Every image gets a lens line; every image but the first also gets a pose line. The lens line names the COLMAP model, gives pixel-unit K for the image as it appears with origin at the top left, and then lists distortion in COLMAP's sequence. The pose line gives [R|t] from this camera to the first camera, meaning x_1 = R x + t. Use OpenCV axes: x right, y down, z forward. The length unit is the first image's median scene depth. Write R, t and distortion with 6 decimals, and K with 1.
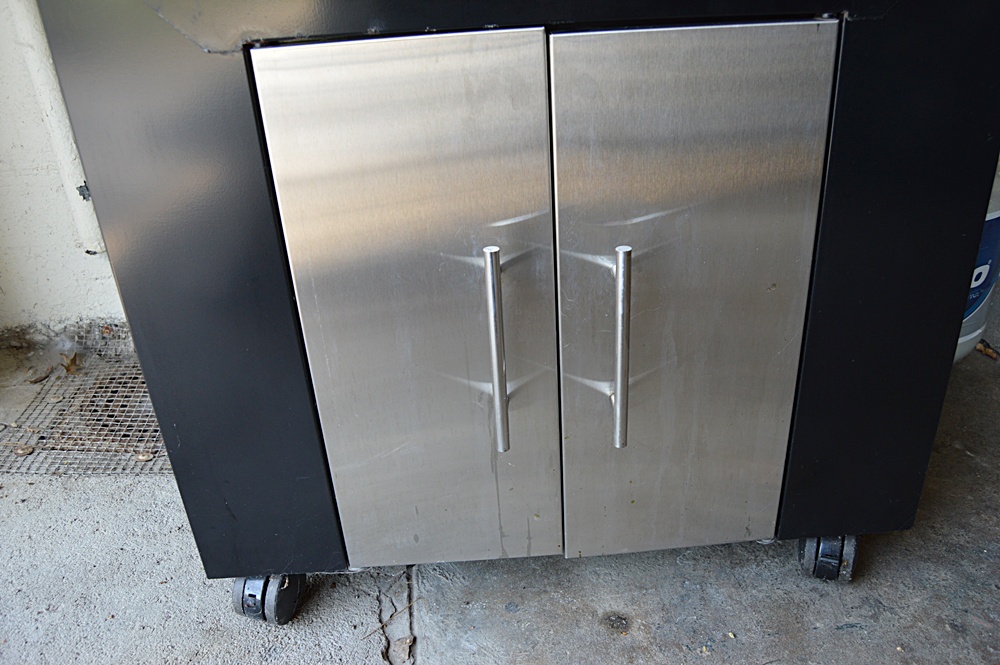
lens RADIAL K [[782.5, 0, 497.2], [0, 782.5, 334.4], [0, 0, 1]] dist [-0.095758, 0.035984]
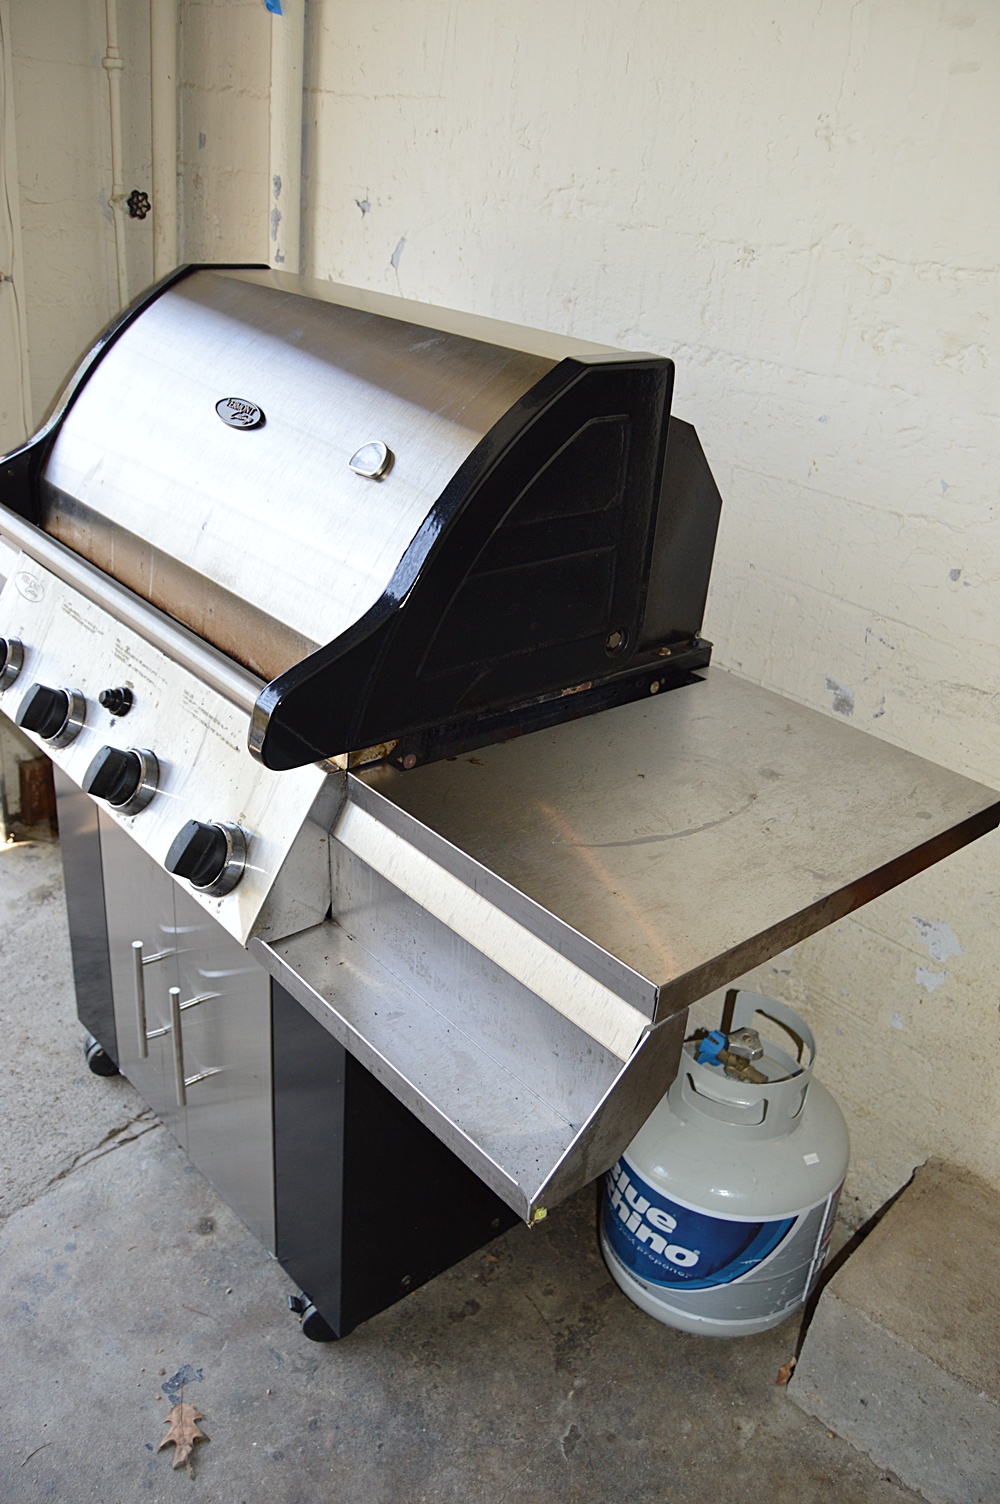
lens RADIAL K [[1176.9, 0, 500.3], [0, 1176.9, 757.0], [0, 0, 1]] dist [-0.095758, 0.035984]
pose [[0.633880, 0.449996, -0.629046, 1.392157], [-0.457222, 0.874007, 0.164496, -0.916175], [0.623814, 0.183343, 0.759764, -0.358303]]
